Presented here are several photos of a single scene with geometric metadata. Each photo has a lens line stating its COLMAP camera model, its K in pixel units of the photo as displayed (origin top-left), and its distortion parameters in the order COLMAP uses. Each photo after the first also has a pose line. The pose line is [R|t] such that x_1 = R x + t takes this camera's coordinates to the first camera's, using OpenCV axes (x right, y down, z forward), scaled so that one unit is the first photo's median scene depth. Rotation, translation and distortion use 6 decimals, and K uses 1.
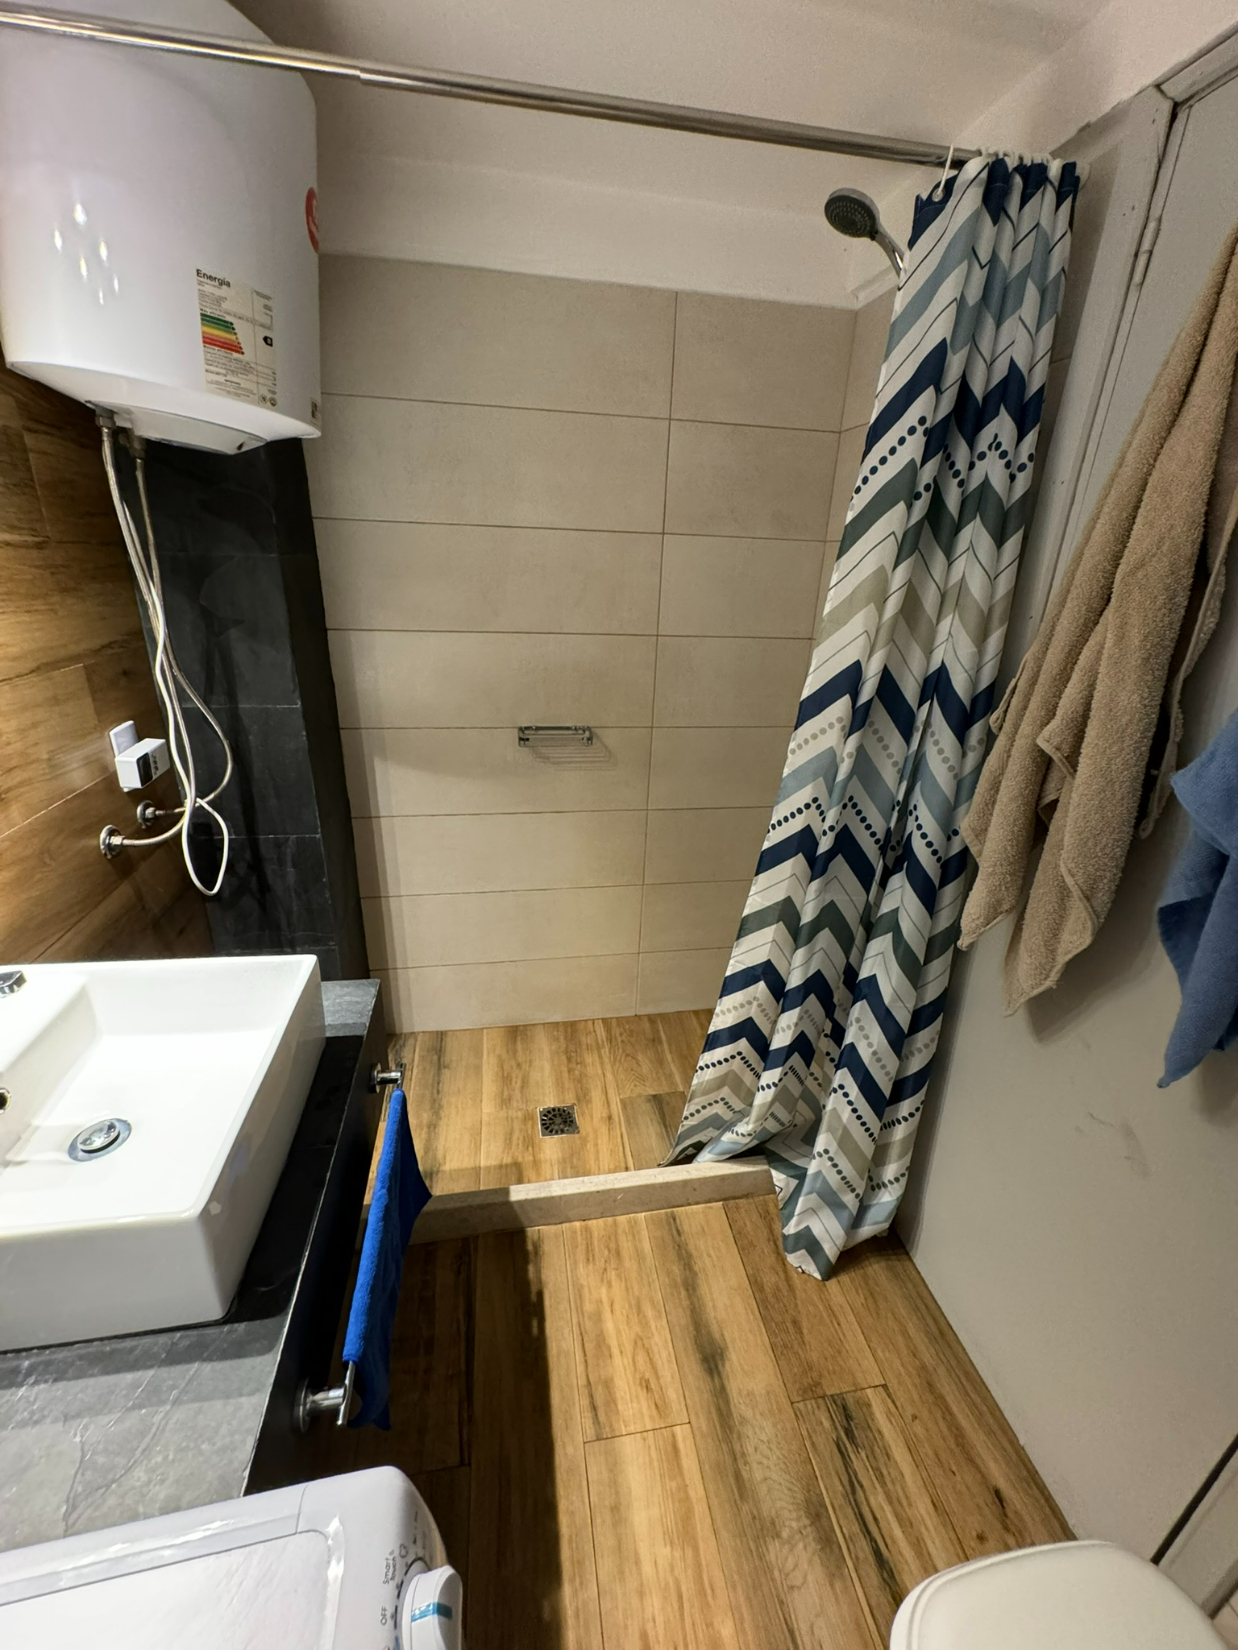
lens RADIAL K [[657.7, 0, 618.2], [0, 657.7, 820.9], [0, 0, 1]] dist [0.000163, -0.000518]
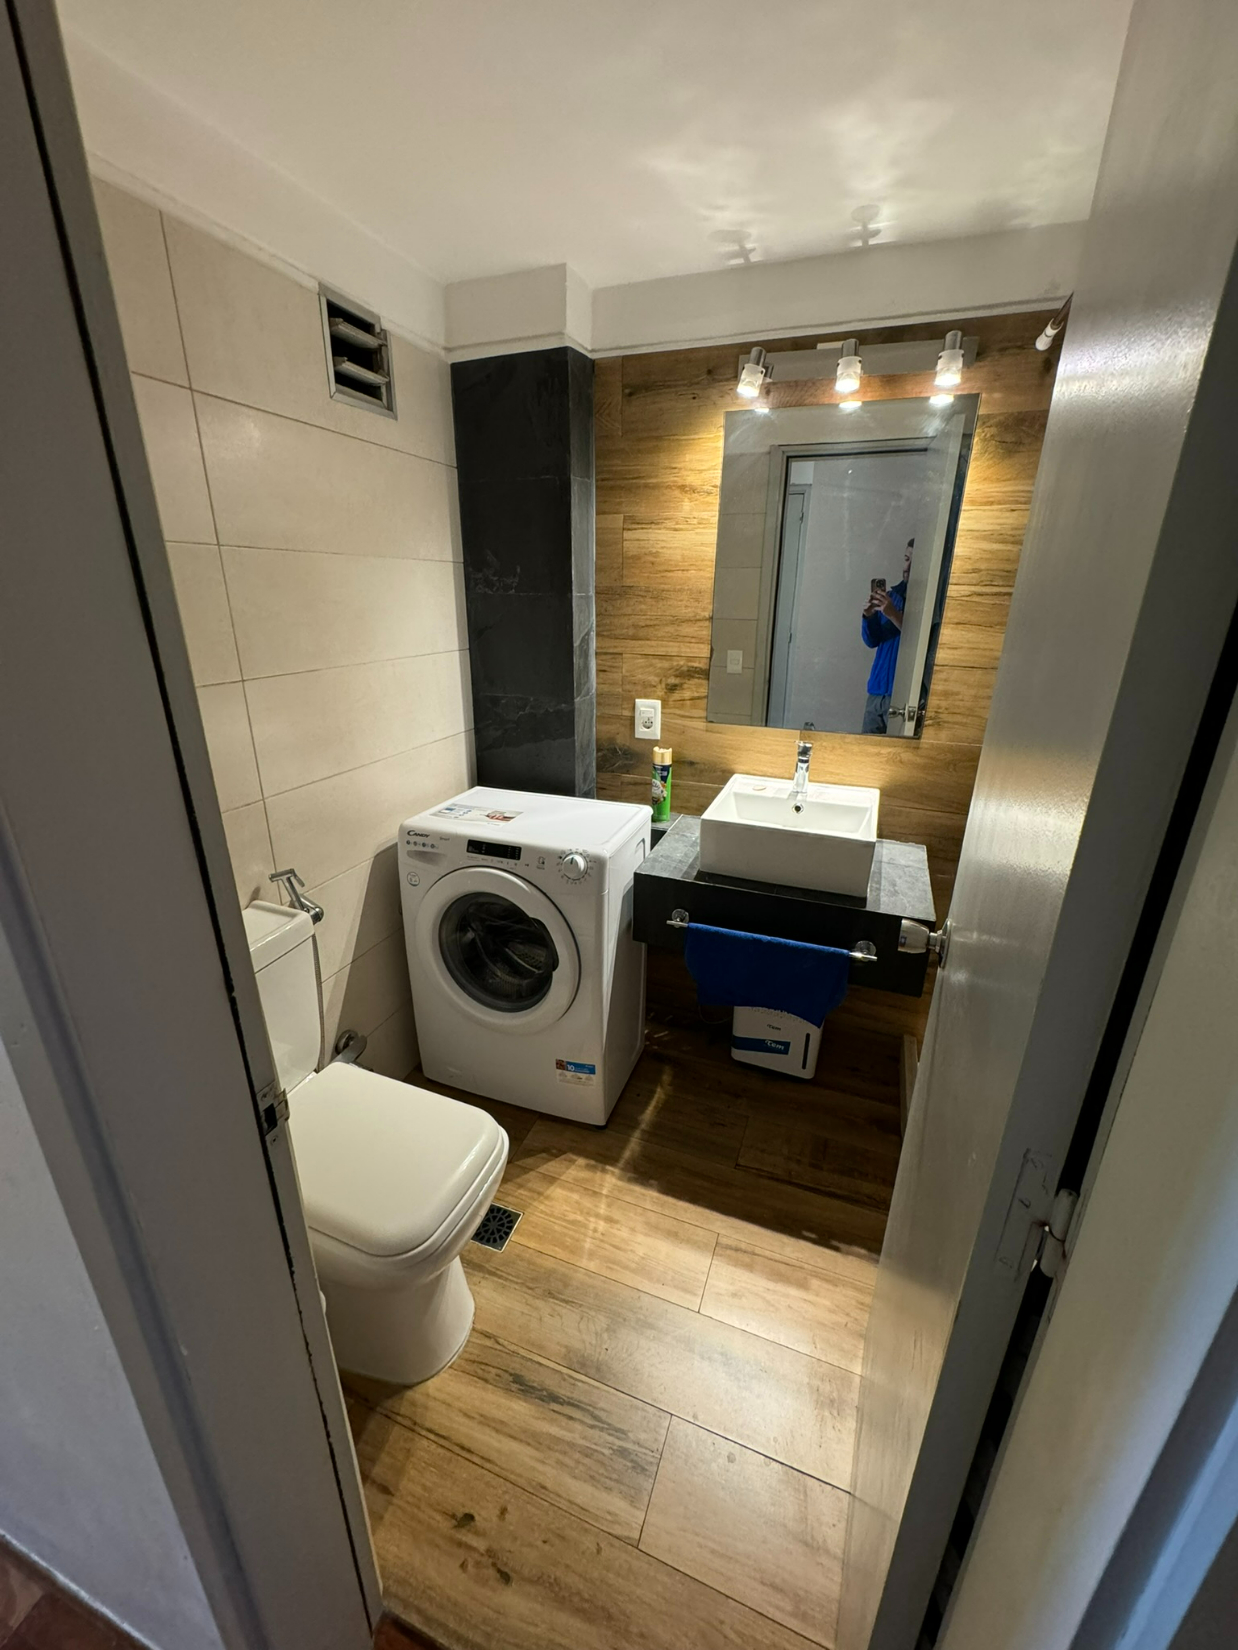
lens RADIAL K [[657.7, 0, 618.2], [0, 657.7, 820.9], [0, 0, 1]] dist [0.000163, -0.000518]
pose [[-0.509175, 0.248835, -0.823906, 0.917703], [-0.352169, 0.813247, 0.463257, -0.278086], [0.785314, 0.526033, -0.326453, 0.807611]]
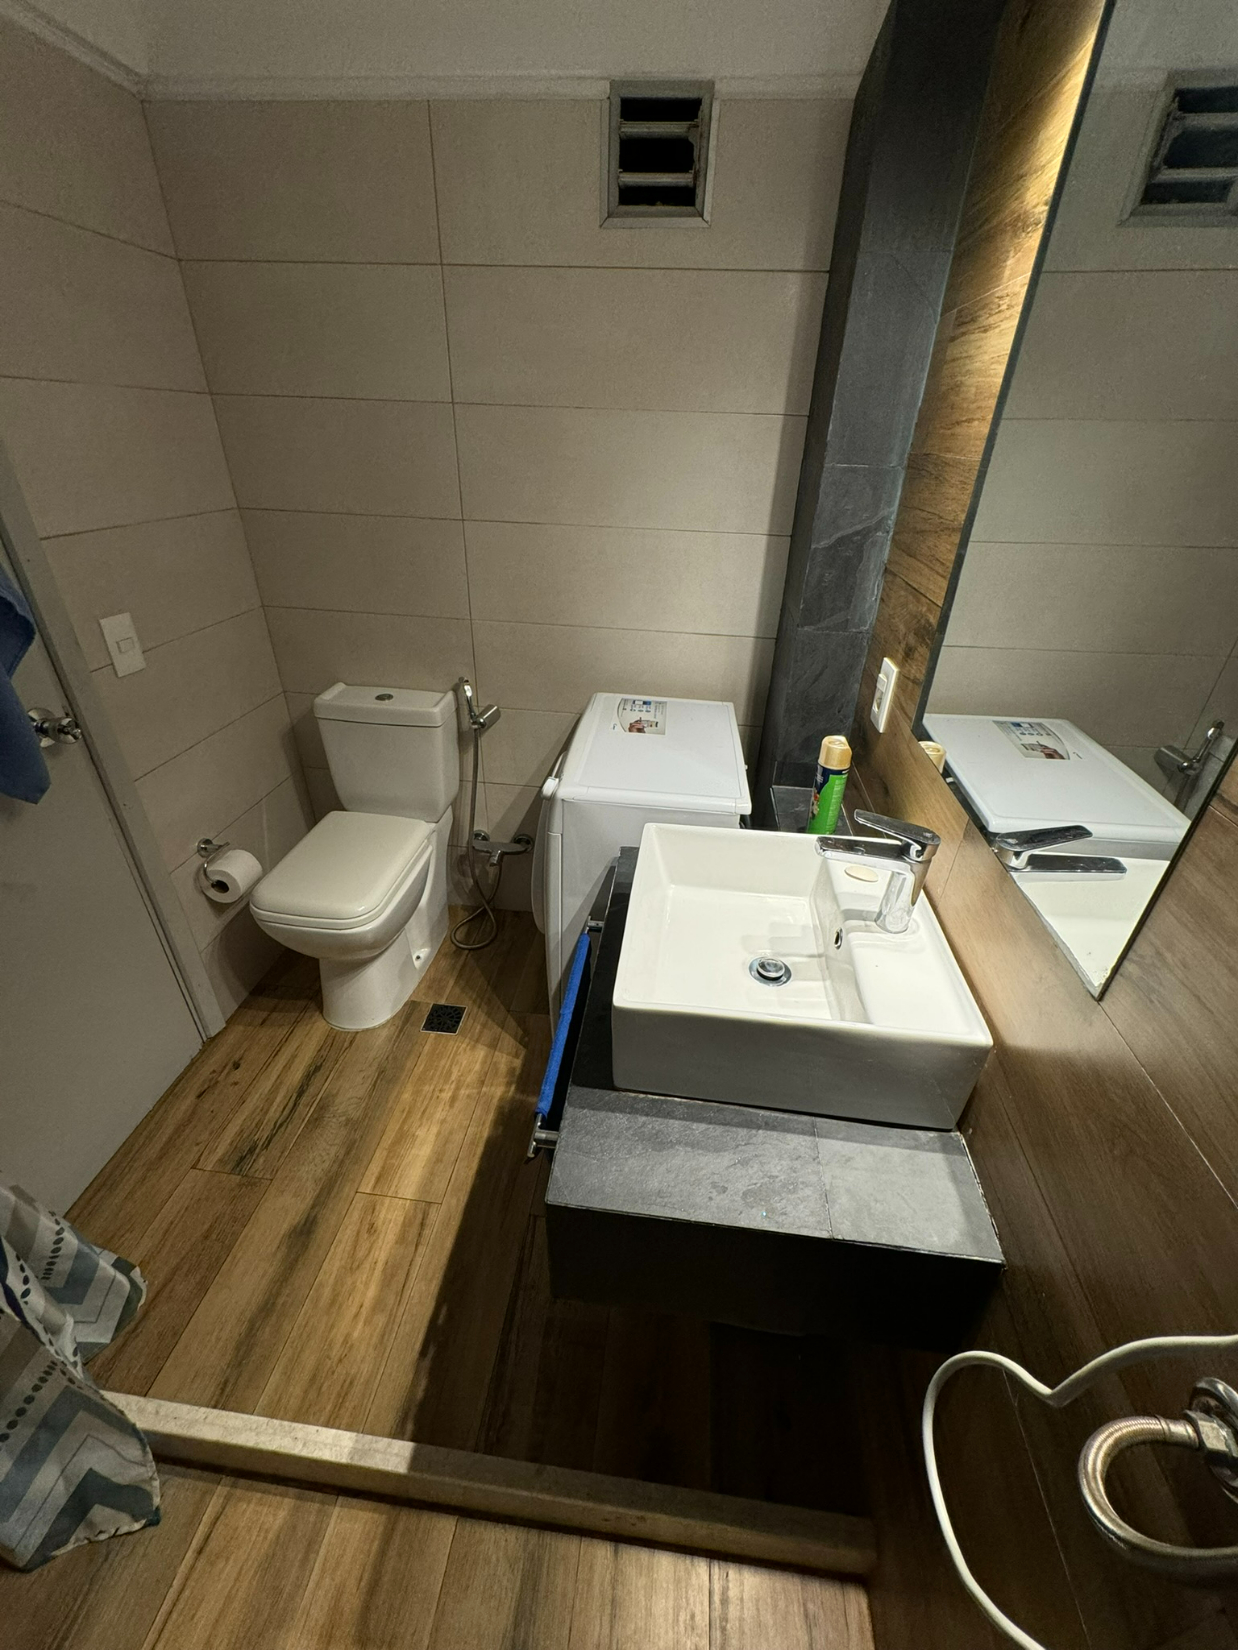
lens RADIAL K [[657.7, 0, 618.2], [0, 657.7, 820.9], [0, 0, 1]] dist [0.000163, -0.000518]
pose [[-0.956273, -0.200712, 0.212734, -0.471823], [0.048058, 0.609643, 0.791218, -0.437115], [-0.288499, 0.766844, -0.573339, 1.026671]]
